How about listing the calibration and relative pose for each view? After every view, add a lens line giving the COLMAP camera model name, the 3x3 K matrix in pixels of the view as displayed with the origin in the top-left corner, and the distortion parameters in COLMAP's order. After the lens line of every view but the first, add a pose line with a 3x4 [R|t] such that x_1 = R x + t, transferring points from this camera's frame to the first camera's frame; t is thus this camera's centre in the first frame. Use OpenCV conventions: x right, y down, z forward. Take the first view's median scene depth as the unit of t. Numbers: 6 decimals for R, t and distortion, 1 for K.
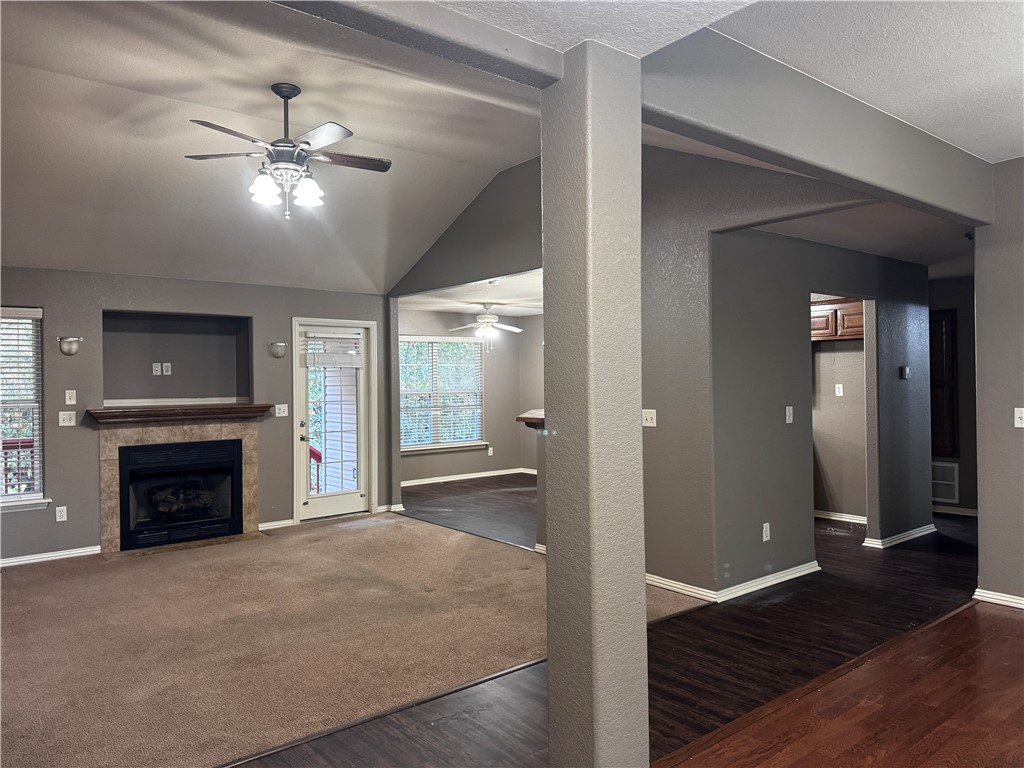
lens RADIAL K [[719.1, 0, 531.3], [0, 719.1, 378.1], [0, 0, 1]] dist [0.038073, -0.047856]
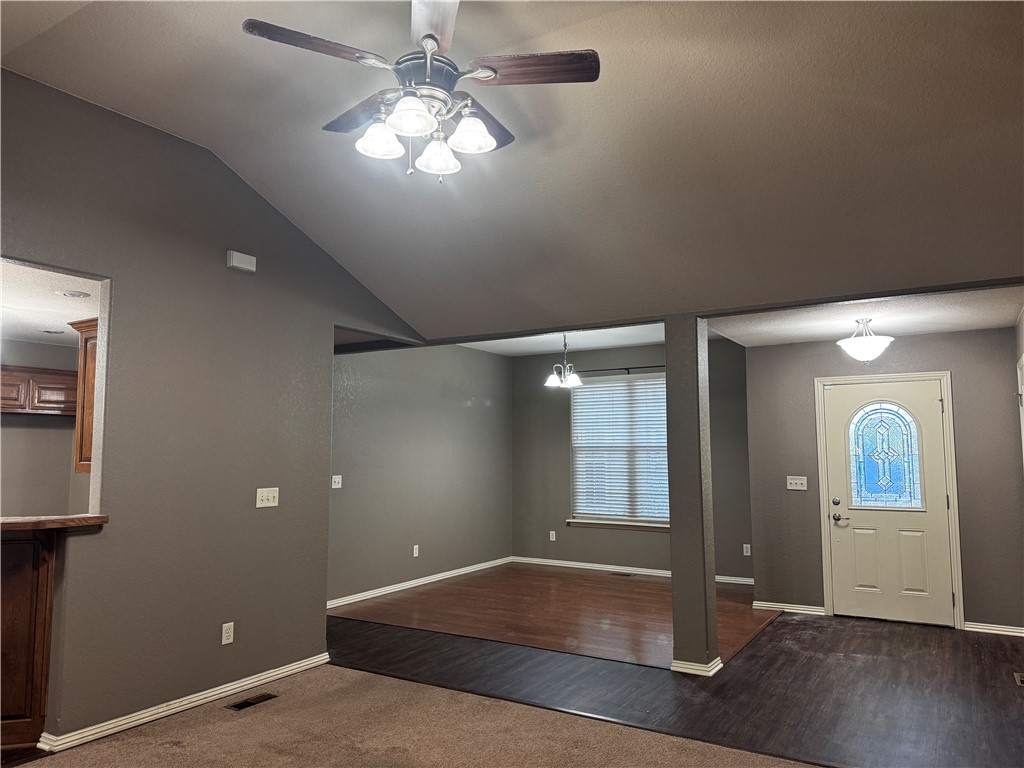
lens RADIAL K [[719.1, 0, 505.0], [0, 719.1, 387.3], [0, 0, 1]] dist [0.038073, -0.047856]
pose [[-0.319245, 0.098460, 0.942544, -1.051020], [0.004105, 0.994722, -0.102520, 0.014284], [-0.947663, -0.028860, -0.317964, 1.297747]]
